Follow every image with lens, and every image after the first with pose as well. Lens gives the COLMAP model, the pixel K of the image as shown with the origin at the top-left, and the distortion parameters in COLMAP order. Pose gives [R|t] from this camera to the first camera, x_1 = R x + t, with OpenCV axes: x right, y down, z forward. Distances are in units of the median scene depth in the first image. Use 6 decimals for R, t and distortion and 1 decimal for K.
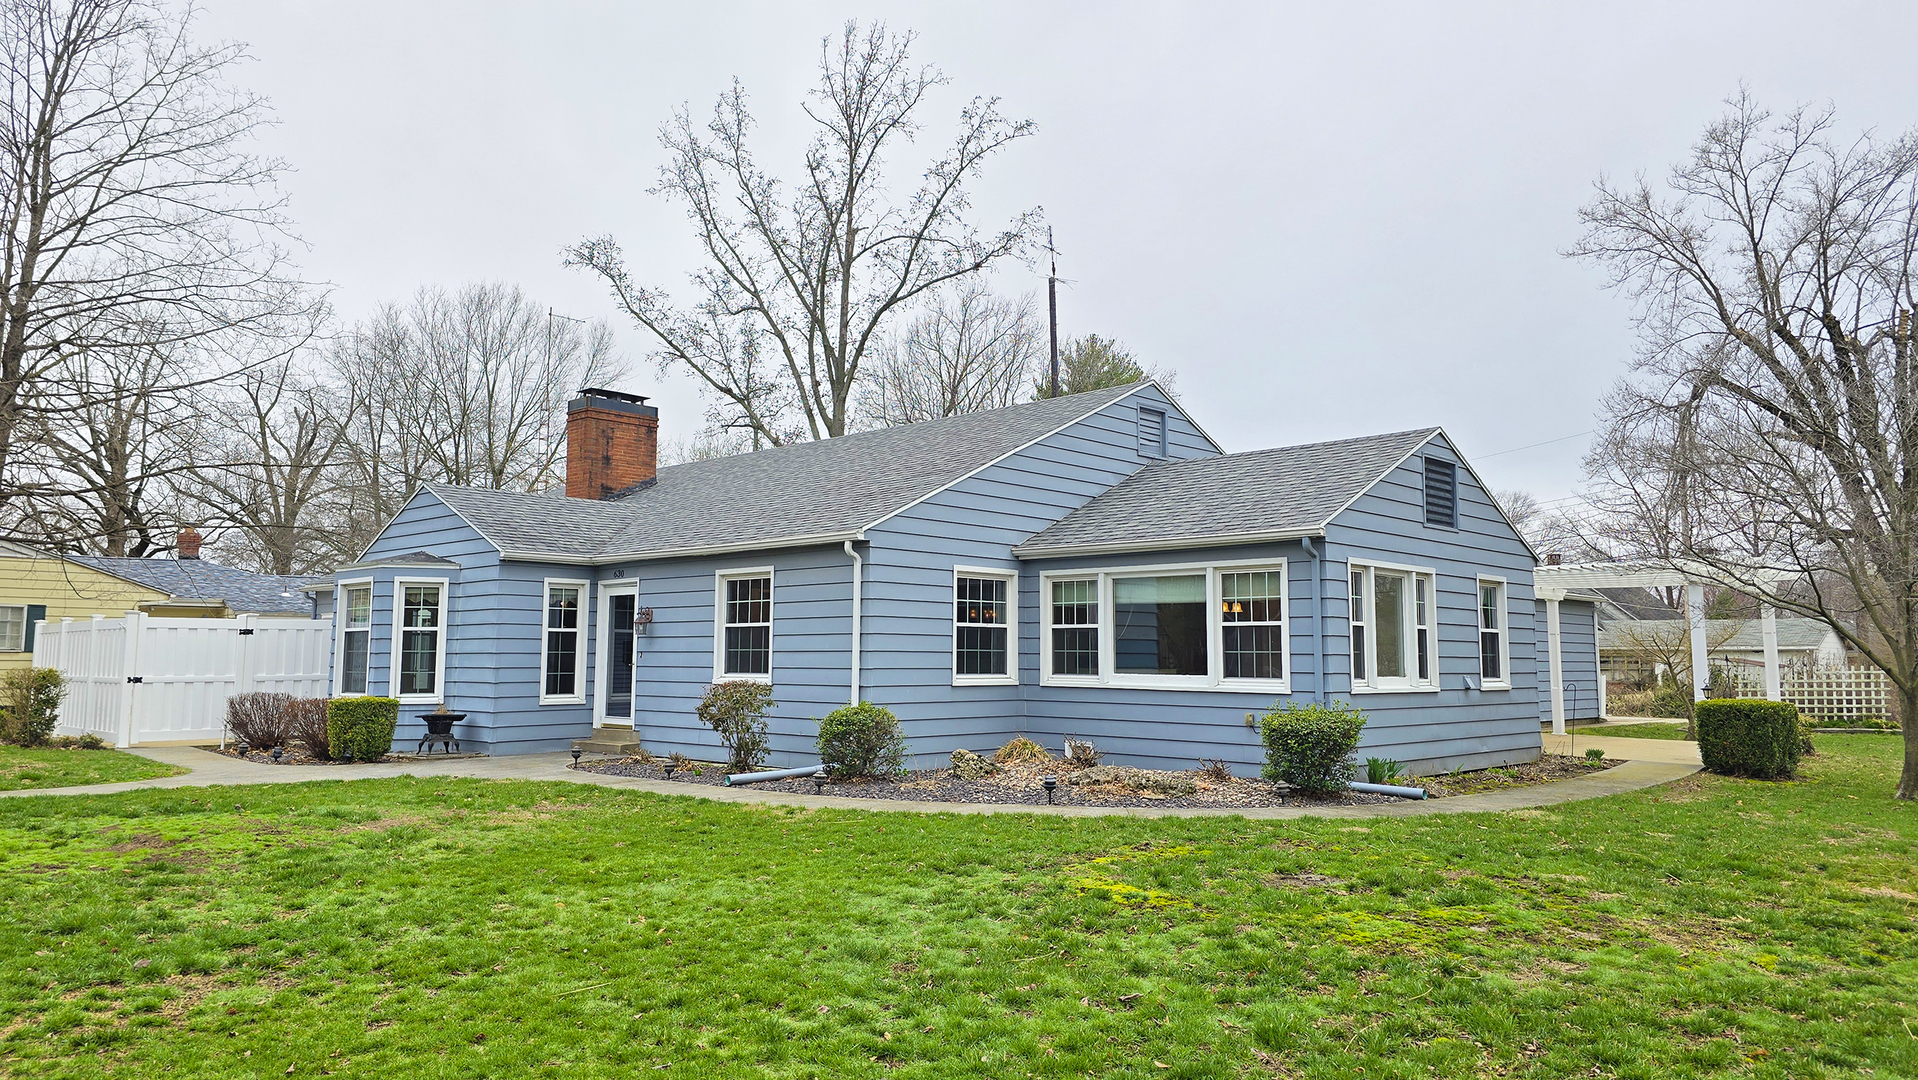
lens RADIAL K [[1291.4, 0, 959.0], [0, 1291.4, 540.0], [0, 0, 1]] dist [0.037814, 0.000439]
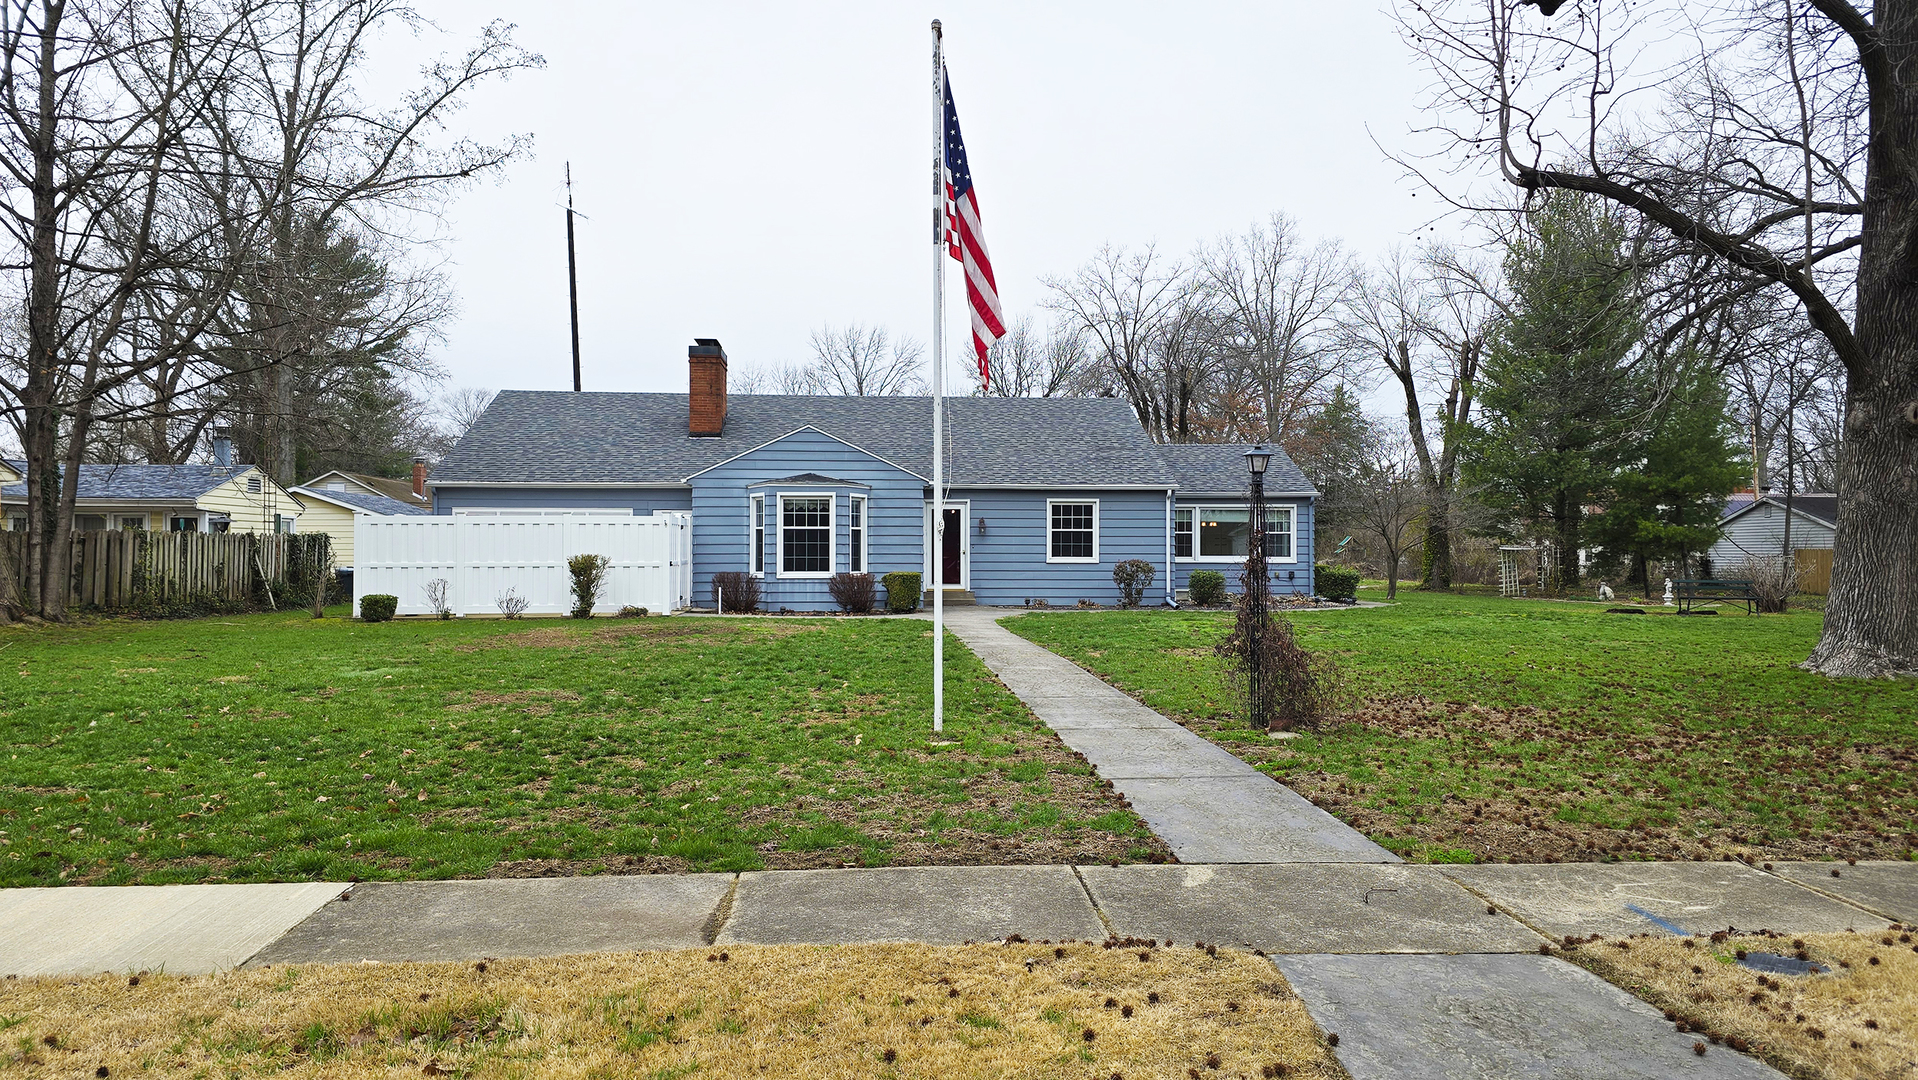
lens RADIAL K [[1291.4, 0, 959.0], [0, 1291.4, 540.0], [0, 0, 1]] dist [0.037814, 0.000439]
pose [[0.671587, 0.003571, 0.740917, -1.580745], [-0.067792, 0.996090, 0.056648, -0.011595], [-0.737818, -0.088272, 0.669203, -0.082459]]
